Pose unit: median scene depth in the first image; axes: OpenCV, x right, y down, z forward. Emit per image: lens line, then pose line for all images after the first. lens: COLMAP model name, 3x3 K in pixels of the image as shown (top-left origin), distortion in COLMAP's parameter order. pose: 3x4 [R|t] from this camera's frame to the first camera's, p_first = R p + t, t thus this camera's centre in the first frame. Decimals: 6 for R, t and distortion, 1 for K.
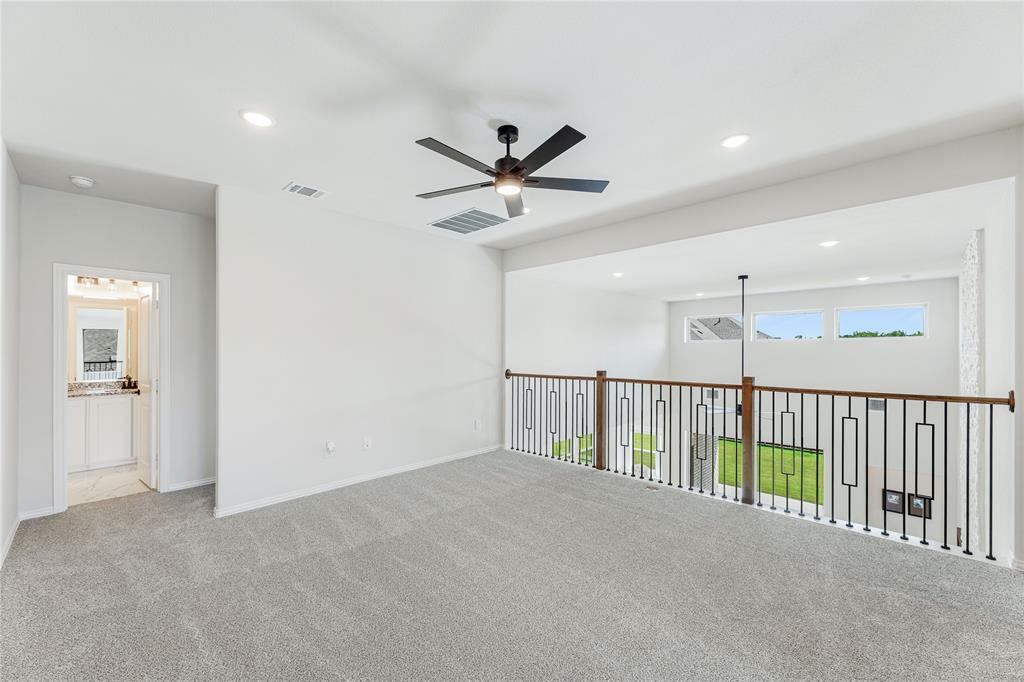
lens RADIAL K [[419.2, 0, 534.1], [0, 419.2, 346.7], [0, 0, 1]] dist [-0.008939, -0.000088]
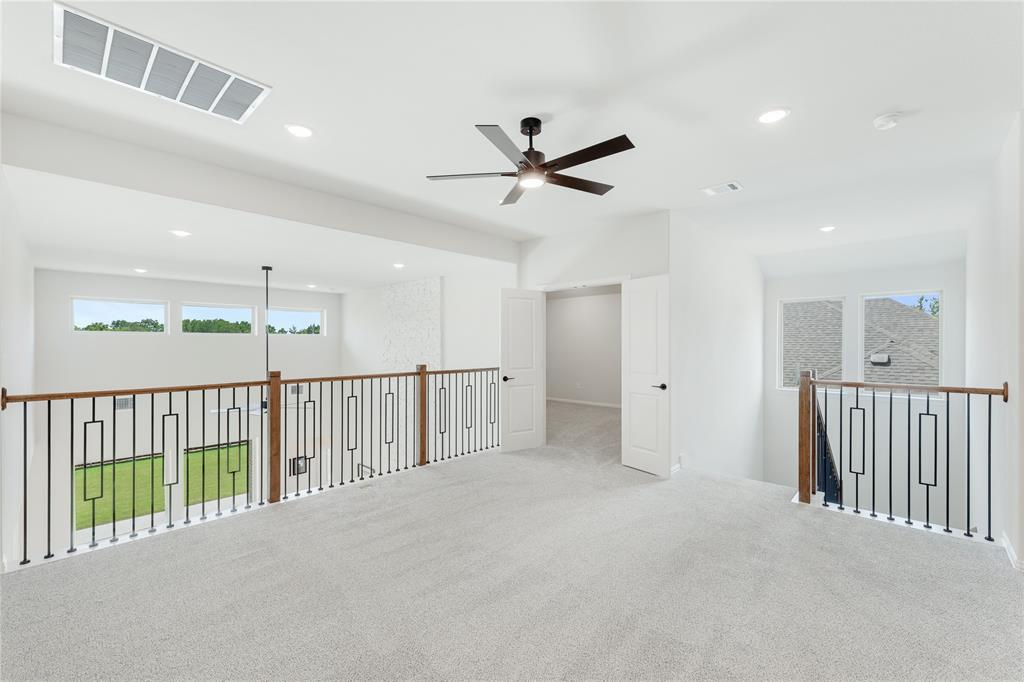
lens RADIAL K [[419.2, 0, 513.2], [0, 419.2, 339.9], [0, 0, 1]] dist [-0.008939, -0.000088]
pose [[-0.022545, 0.012721, 0.999665, -0.471422], [-0.008582, 0.999880, -0.012918, 0.005629], [-0.999709, -0.008871, -0.022434, 0.458205]]
